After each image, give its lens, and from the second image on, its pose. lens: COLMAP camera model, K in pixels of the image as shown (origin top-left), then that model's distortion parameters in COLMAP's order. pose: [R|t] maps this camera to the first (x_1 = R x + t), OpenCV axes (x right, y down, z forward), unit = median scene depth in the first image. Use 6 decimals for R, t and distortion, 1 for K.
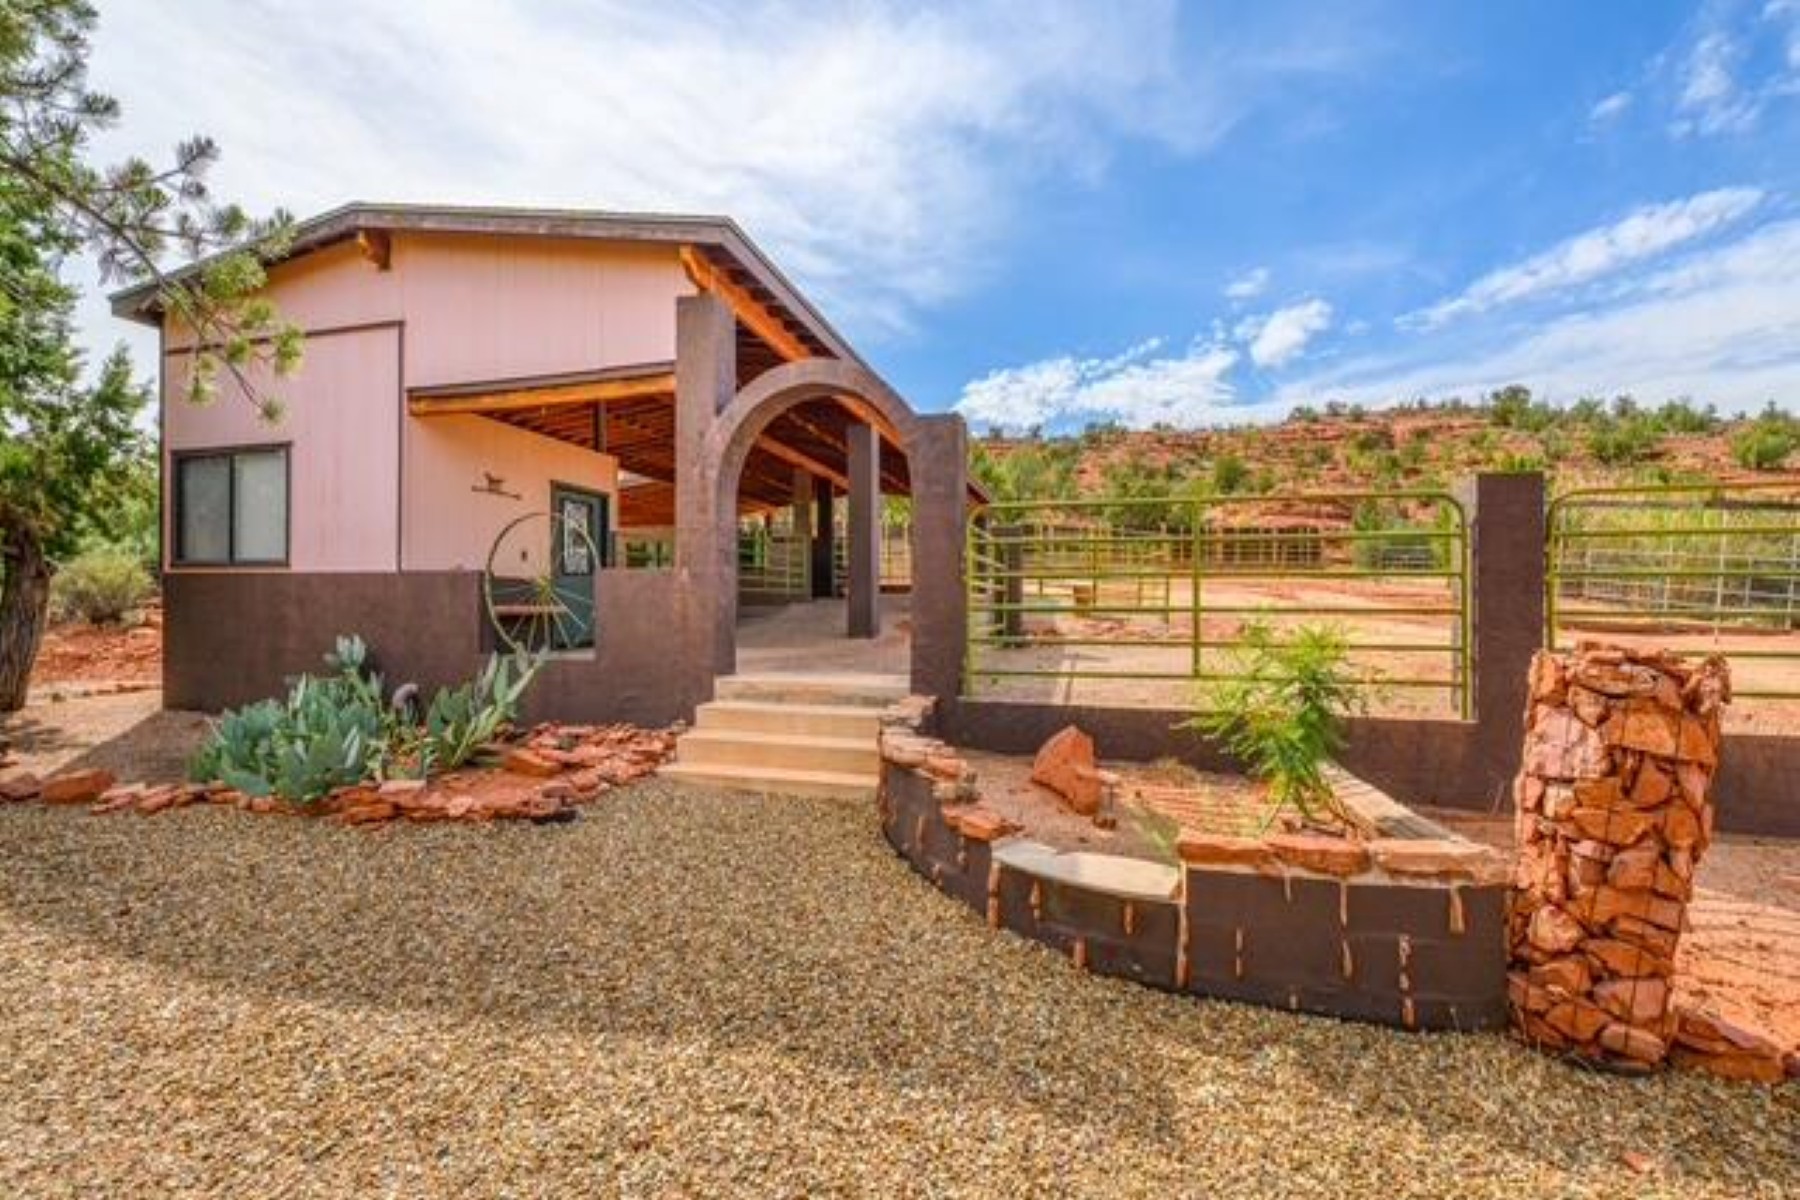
lens RADIAL K [[785.2, 0, 903.3], [0, 785.2, 589.7], [0, 0, 1]] dist [-0.001522, 0.000074]
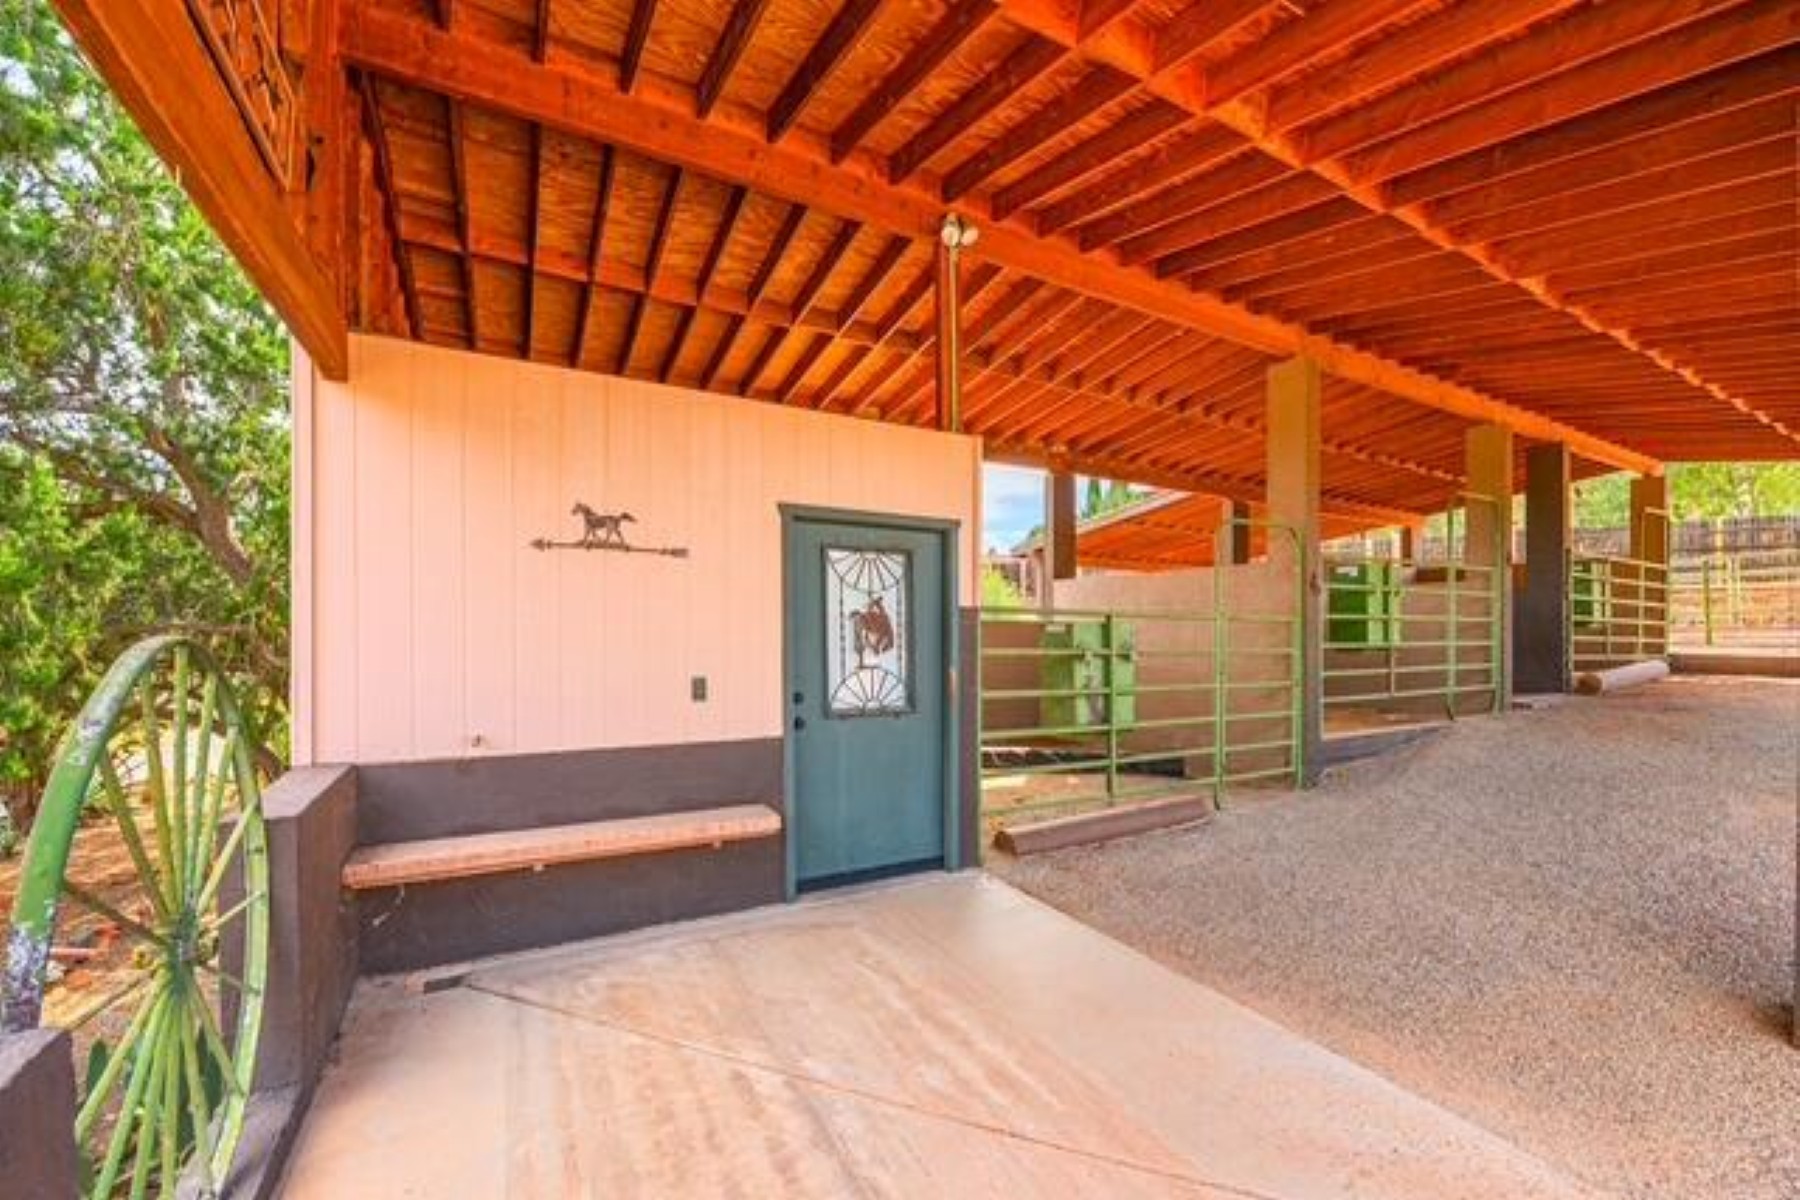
lens RADIAL K [[785.2, 0, 900.8], [0, 785.2, 599.0], [0, 0, 1]] dist [-0.001522, 0.000074]
pose [[0.727047, -0.005212, -0.686568, -0.094525], [0.002173, 0.999984, -0.005290, -0.072917], [0.686584, 0.002354, 0.727047, 0.625045]]
